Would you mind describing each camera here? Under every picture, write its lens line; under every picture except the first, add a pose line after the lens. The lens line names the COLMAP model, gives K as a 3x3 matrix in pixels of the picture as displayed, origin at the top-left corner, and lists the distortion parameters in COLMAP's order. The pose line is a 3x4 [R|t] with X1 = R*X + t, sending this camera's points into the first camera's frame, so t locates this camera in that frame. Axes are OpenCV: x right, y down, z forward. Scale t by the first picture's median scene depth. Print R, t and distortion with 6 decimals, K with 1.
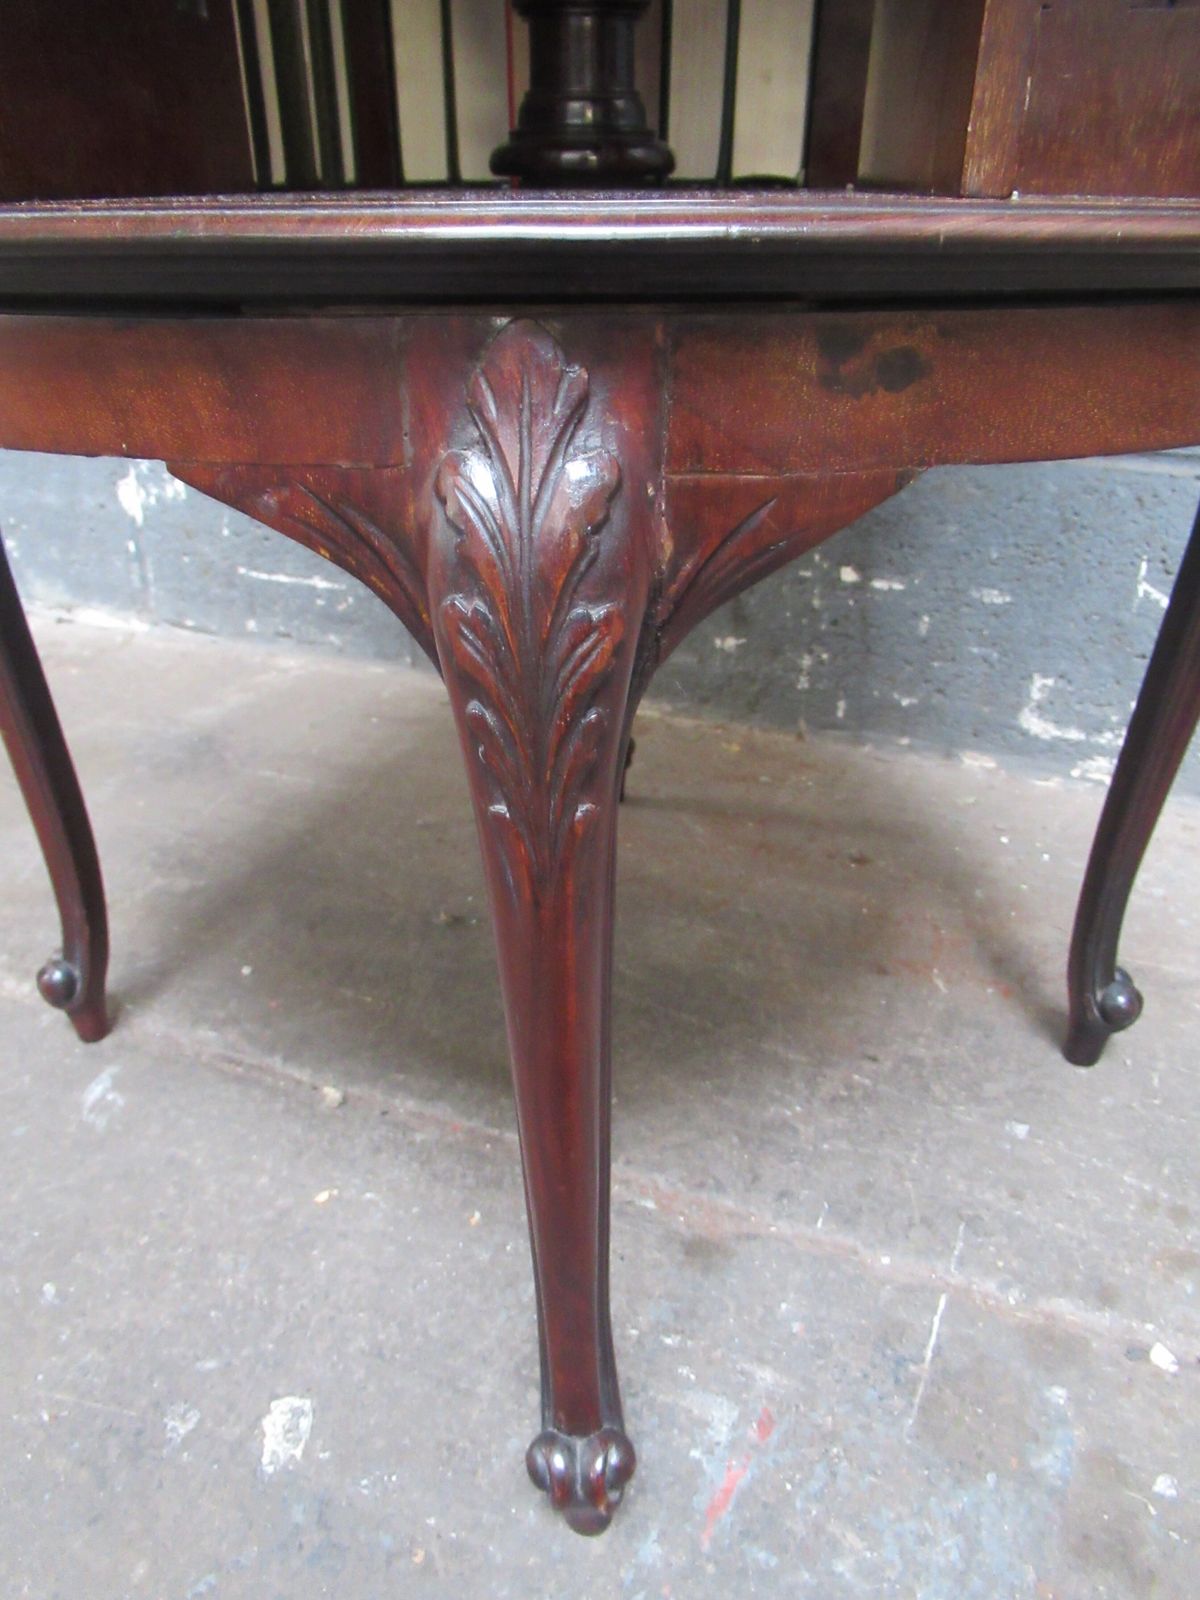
lens RADIAL K [[1208.5, 0, 593.2], [0, 1208.5, 788.3], [0, 0, 1]] dist [0.014618, -0.010061]
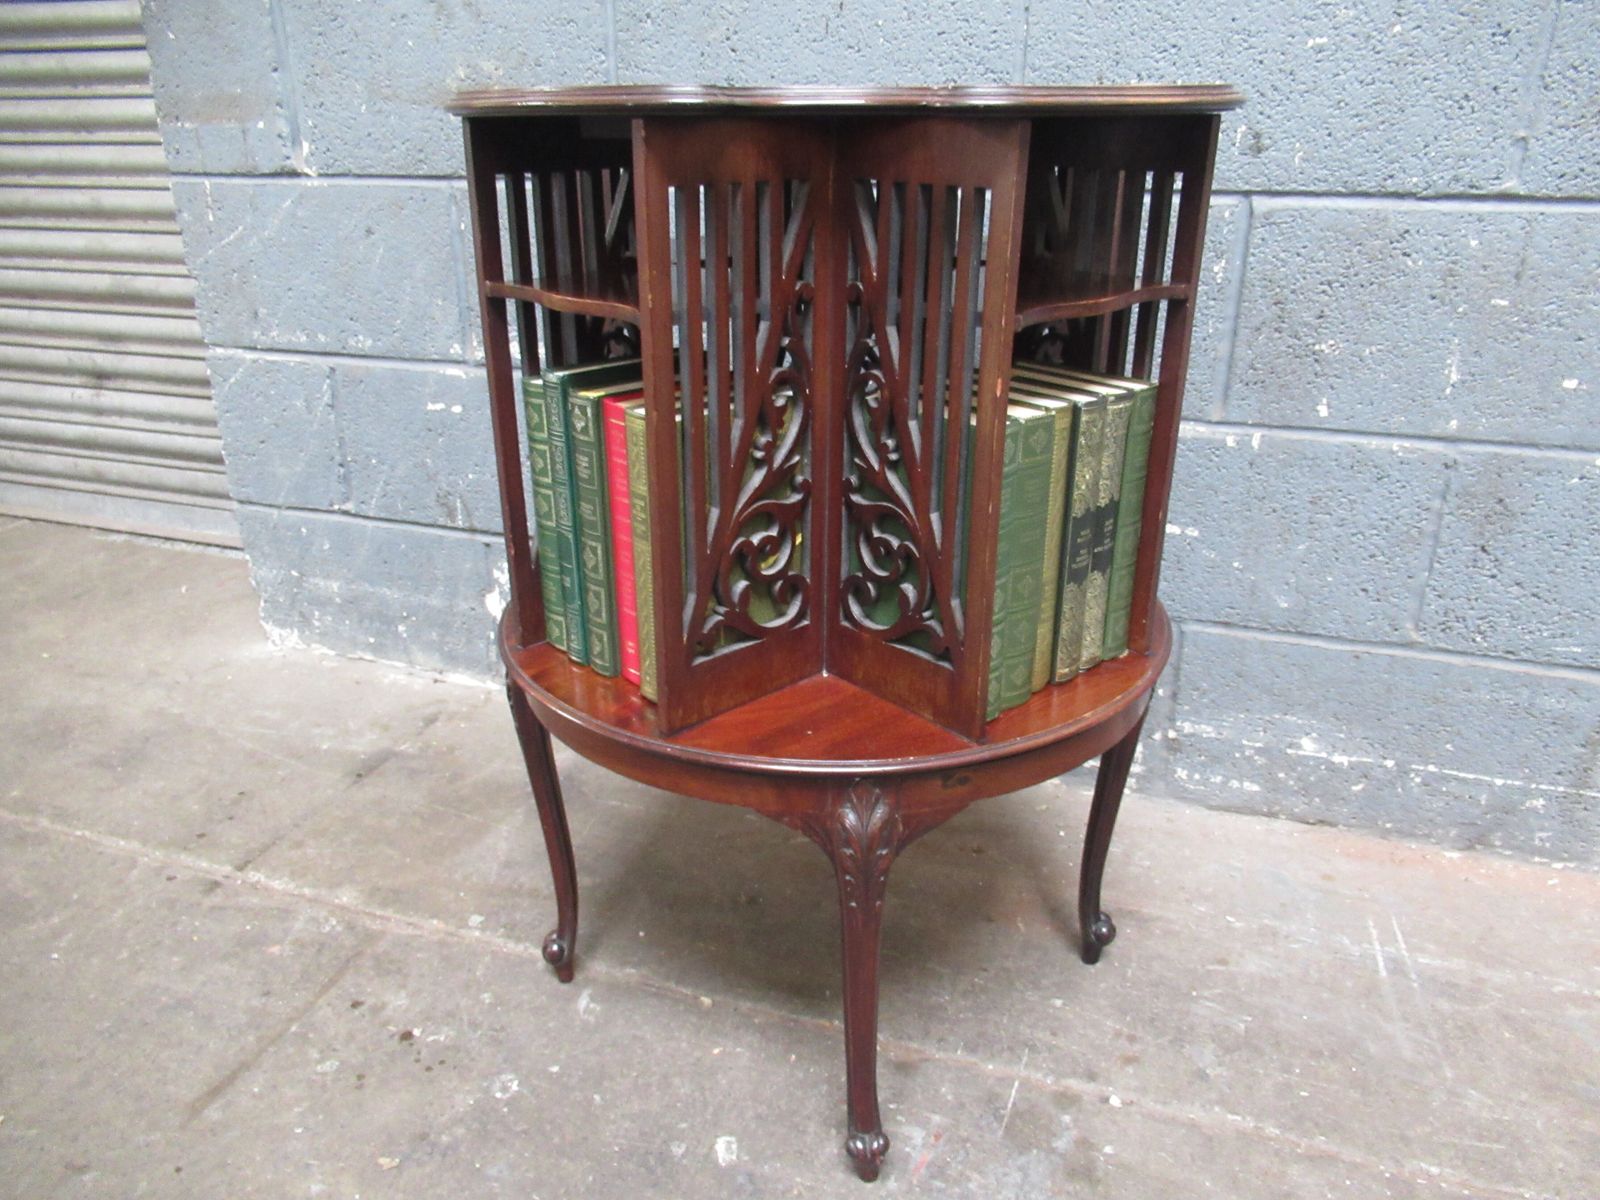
lens RADIAL K [[1208.5, 0, 798.9], [0, 1208.5, 600.5], [0, 0, 1]] dist [0.014618, -0.010061]
pose [[0.998406, -0.026628, 0.049763, -0.162021], [0.030261, 0.996819, -0.073727, -0.252689], [-0.047641, 0.075116, 0.996036, -1.055213]]
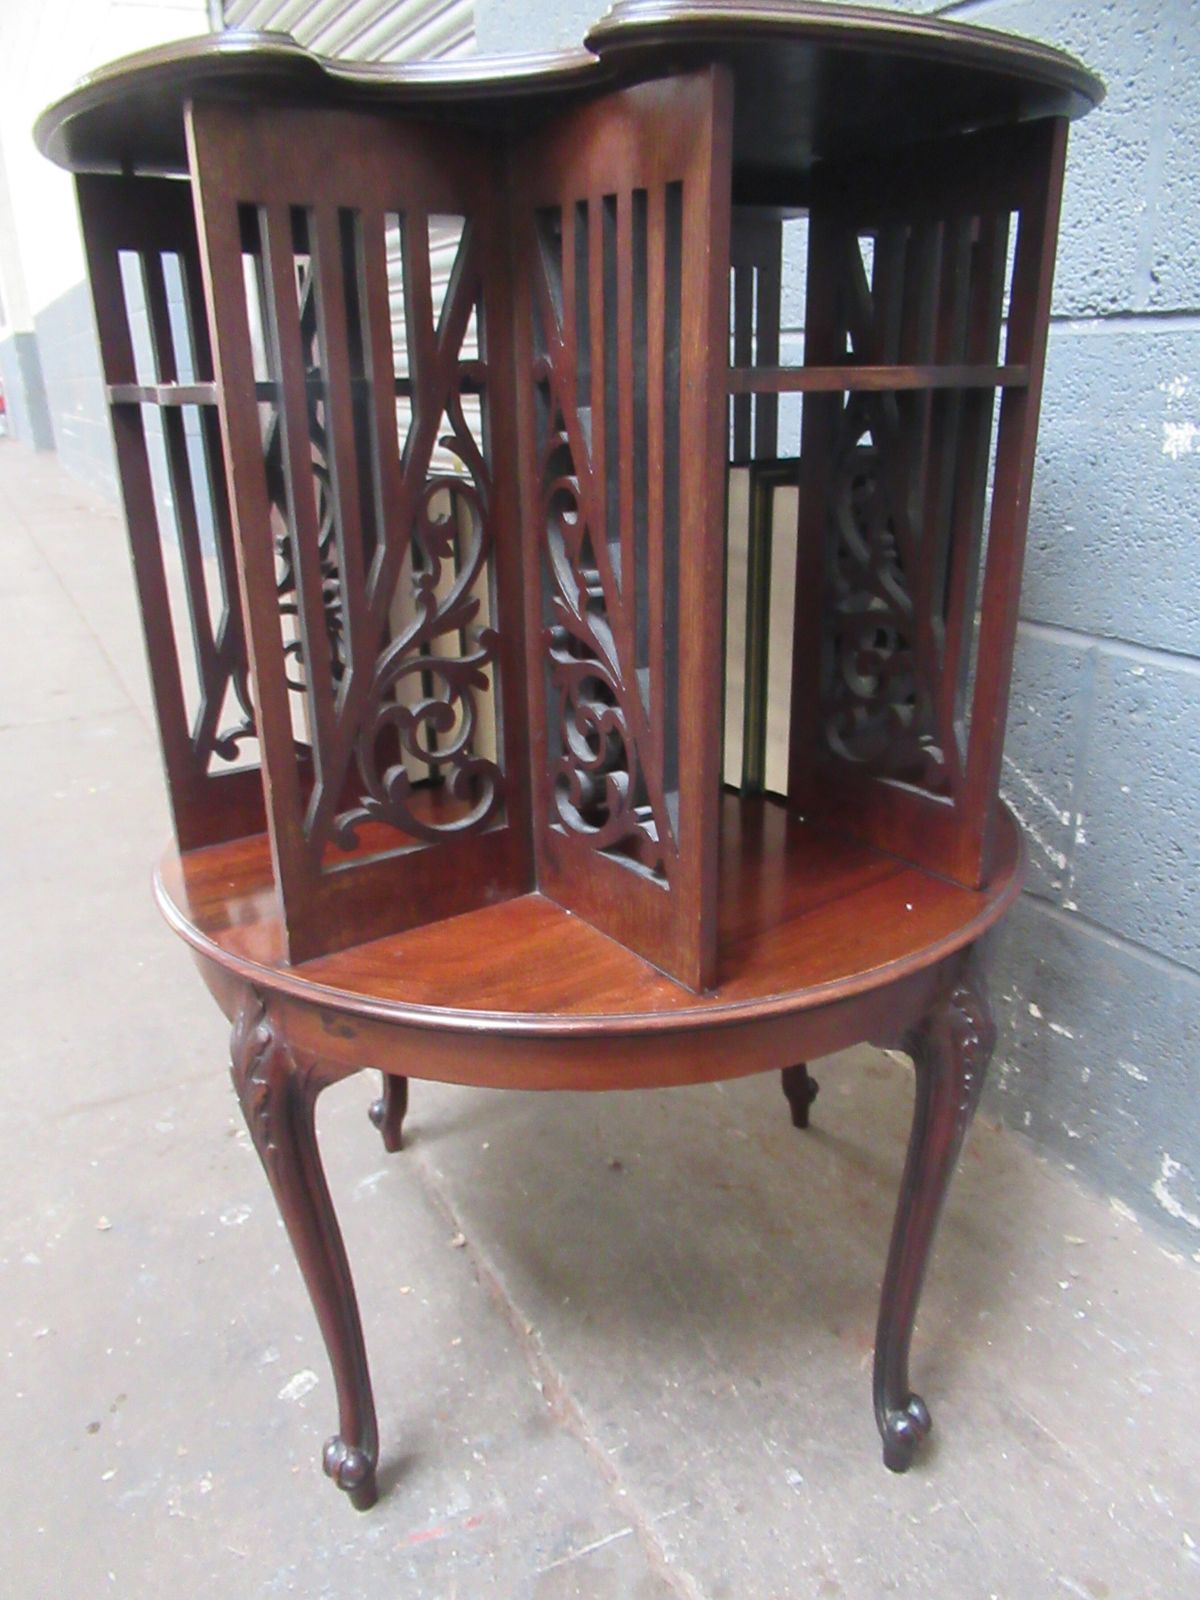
lens RADIAL K [[1208.5, 0, 587.3], [0, 1208.5, 785.6], [0, 0, 1]] dist [0.014618, -0.010061]
pose [[0.766853, 0.196051, -0.611147, 0.890573], [-0.268136, 0.962988, -0.027532, -0.382564], [0.583129, 0.184983, 0.791038, -0.372108]]
